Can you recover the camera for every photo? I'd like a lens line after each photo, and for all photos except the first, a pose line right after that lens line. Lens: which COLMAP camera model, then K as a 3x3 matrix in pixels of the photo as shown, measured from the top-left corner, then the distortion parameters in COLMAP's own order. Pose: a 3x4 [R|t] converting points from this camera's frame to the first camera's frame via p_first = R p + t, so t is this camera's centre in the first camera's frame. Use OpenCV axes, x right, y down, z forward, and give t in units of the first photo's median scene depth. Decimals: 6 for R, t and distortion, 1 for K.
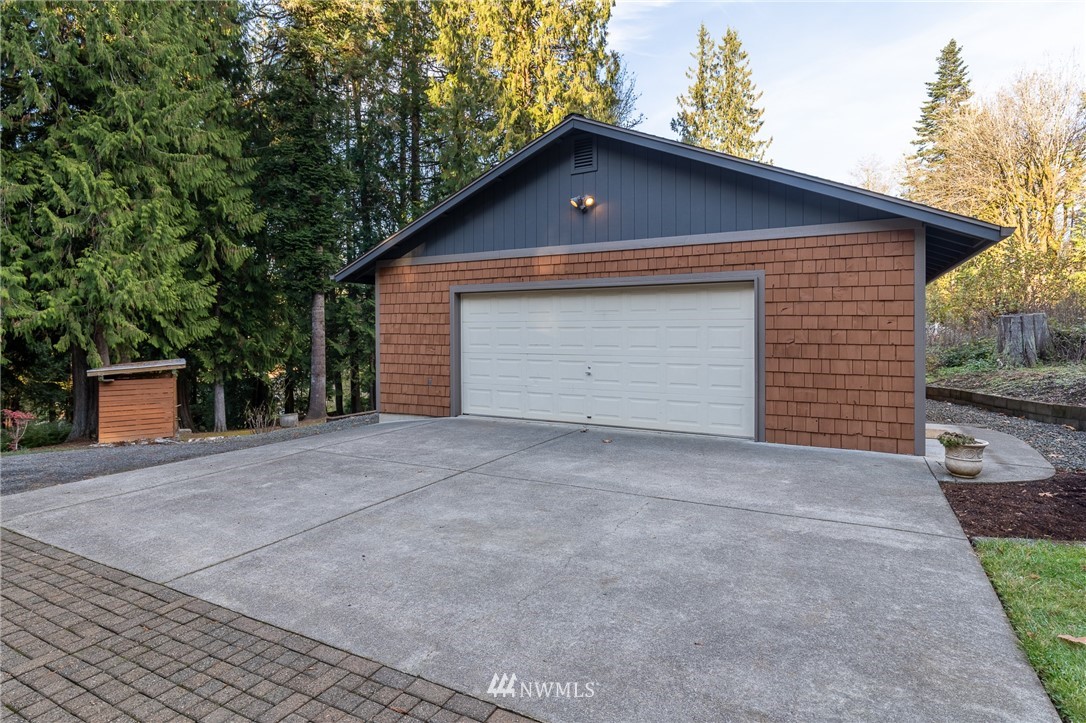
lens RADIAL K [[581.6, 0, 544.7], [0, 581.6, 370.0], [0, 0, 1]] dist [-0.004006, -0.000310]
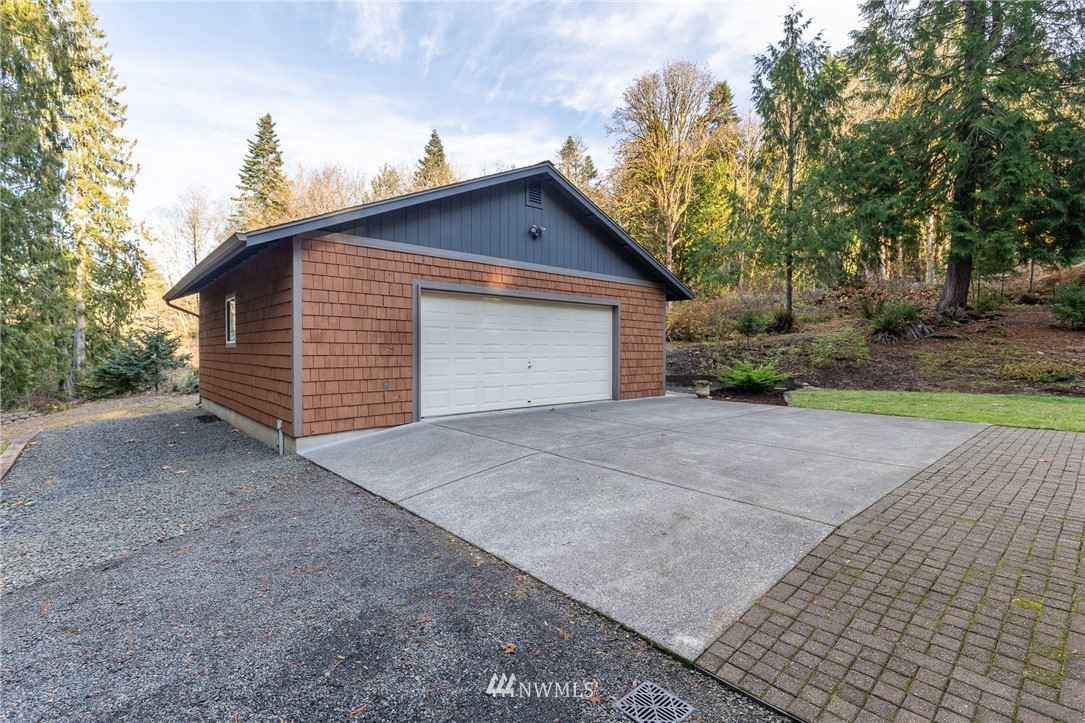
lens RADIAL K [[501.6, 0, 530.7], [0, 501.6, 387.7], [0, 0, 1]] dist [0.003609, 0.000235]
pose [[0.340803, -0.069367, 0.937572, -0.829321], [0.057844, 0.996932, 0.052733, -0.005380], [-0.938354, 0.036261, 0.343770, 0.547579]]
